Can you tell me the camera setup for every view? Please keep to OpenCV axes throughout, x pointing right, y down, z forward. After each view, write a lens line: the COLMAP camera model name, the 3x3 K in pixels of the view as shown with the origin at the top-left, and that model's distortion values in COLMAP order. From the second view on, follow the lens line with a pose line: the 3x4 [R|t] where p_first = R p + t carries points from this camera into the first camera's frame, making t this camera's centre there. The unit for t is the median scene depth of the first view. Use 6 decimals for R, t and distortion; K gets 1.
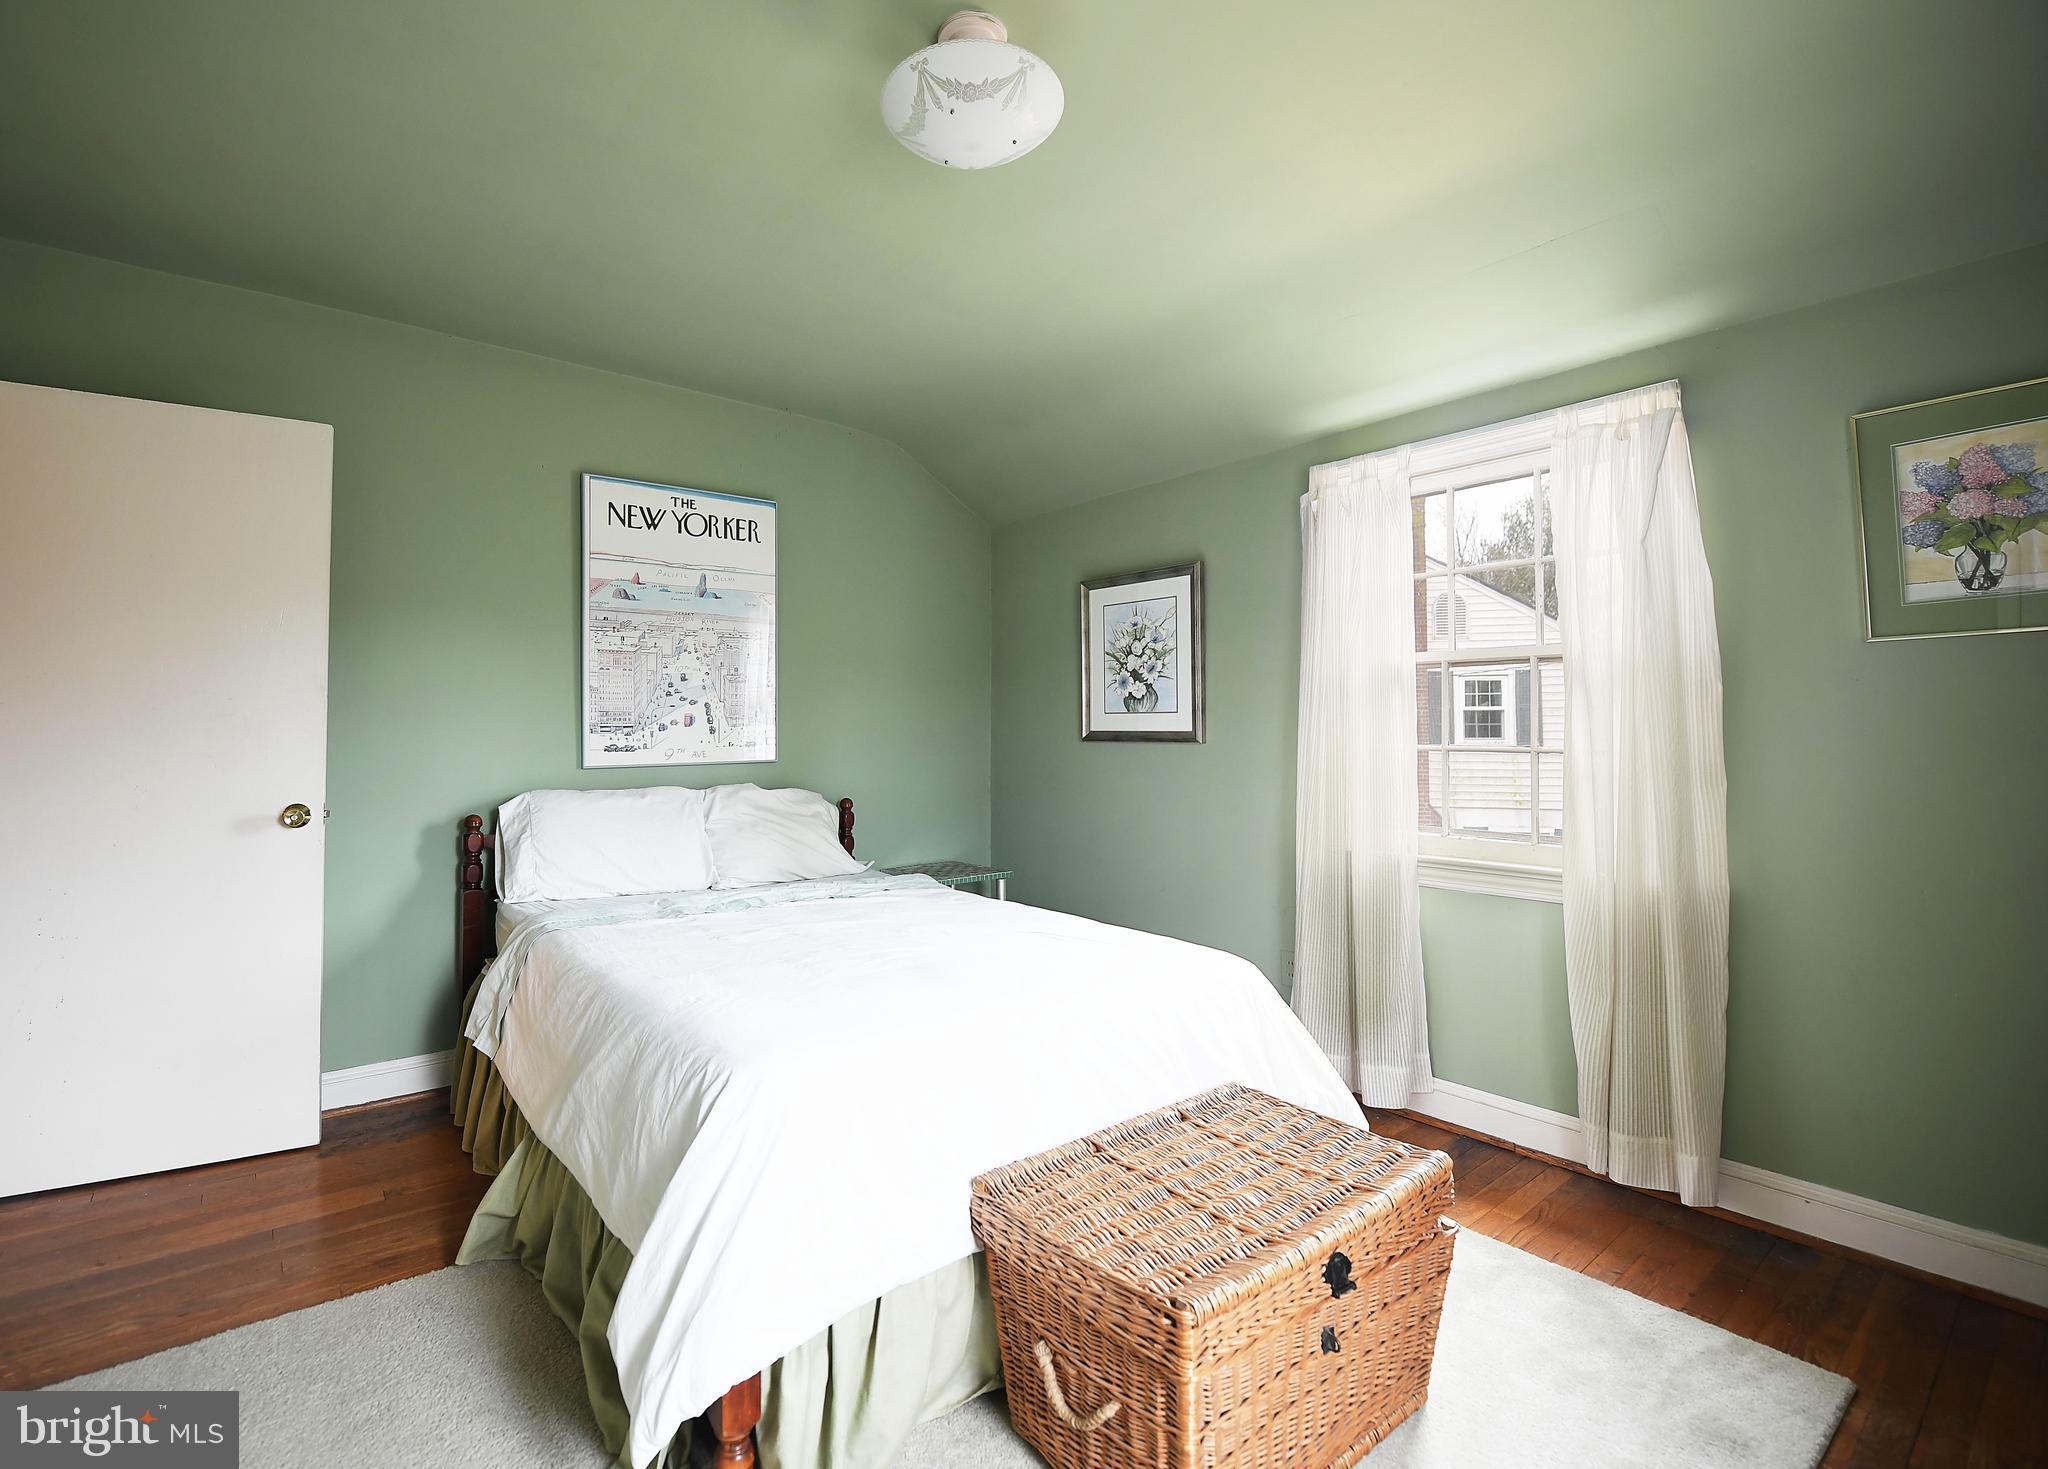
lens RADIAL K [[973.0, 0, 1021.9], [0, 973.0, 734.5], [0, 0, 1]] dist [-0.003928, -0.000166]
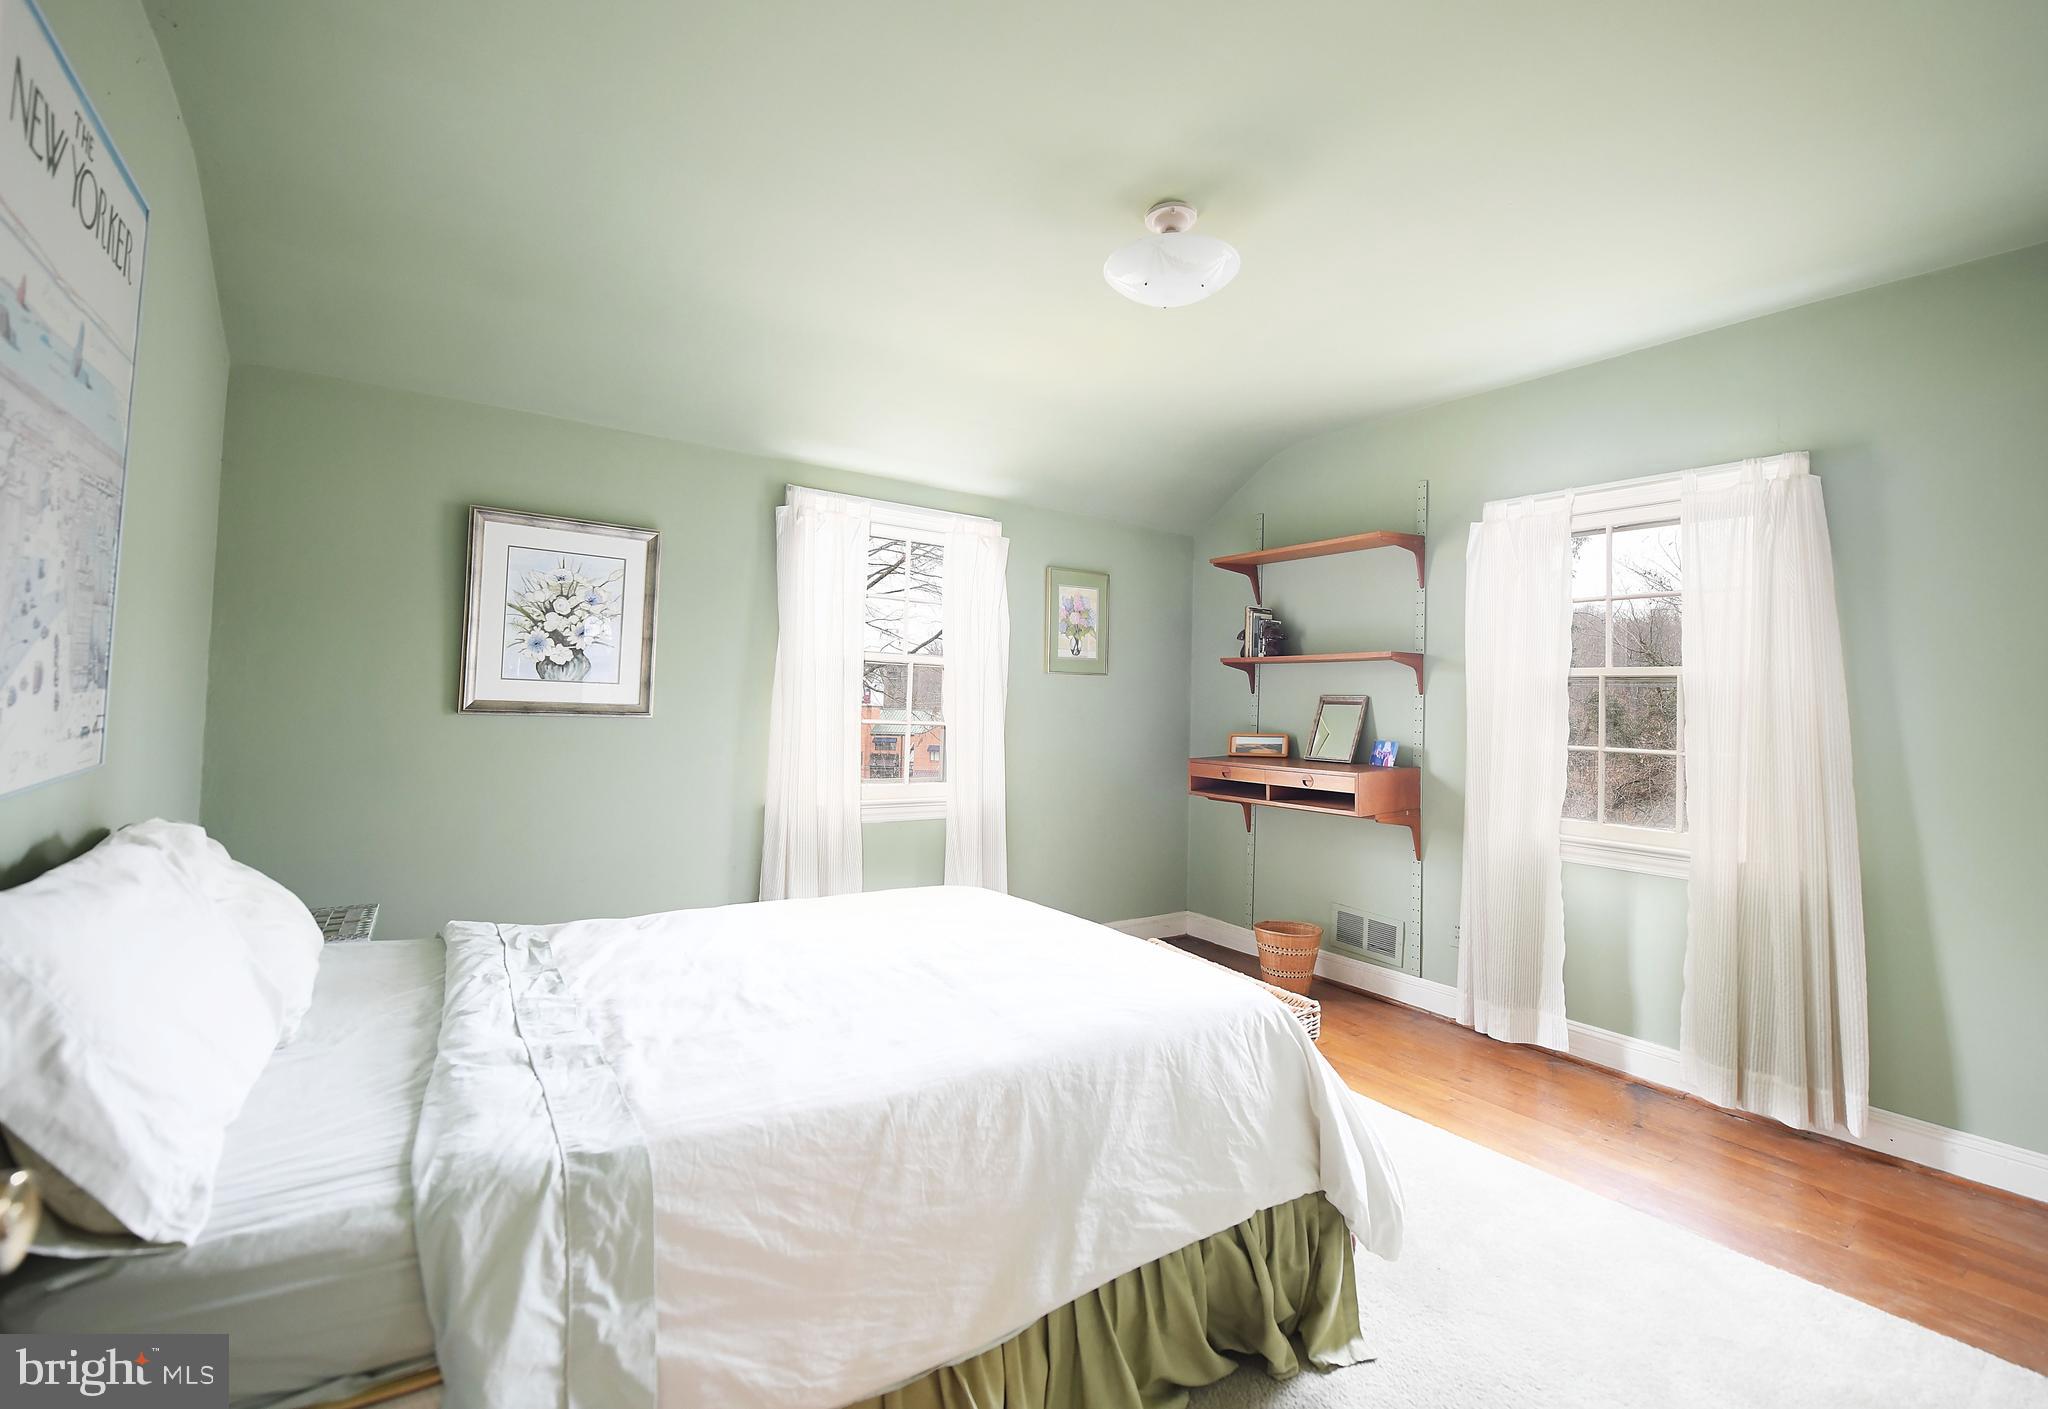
lens RADIAL K [[871.4, 0, 1022.1], [0, 871.4, 701.0], [0, 0, 1]] dist [-0.016917, -0.000136]
pose [[0.063007, 0.003507, 0.998007, -0.633815], [-0.031472, 0.999503, -0.001525, -0.016877], [-0.997517, -0.031313, 0.063086, 0.554482]]
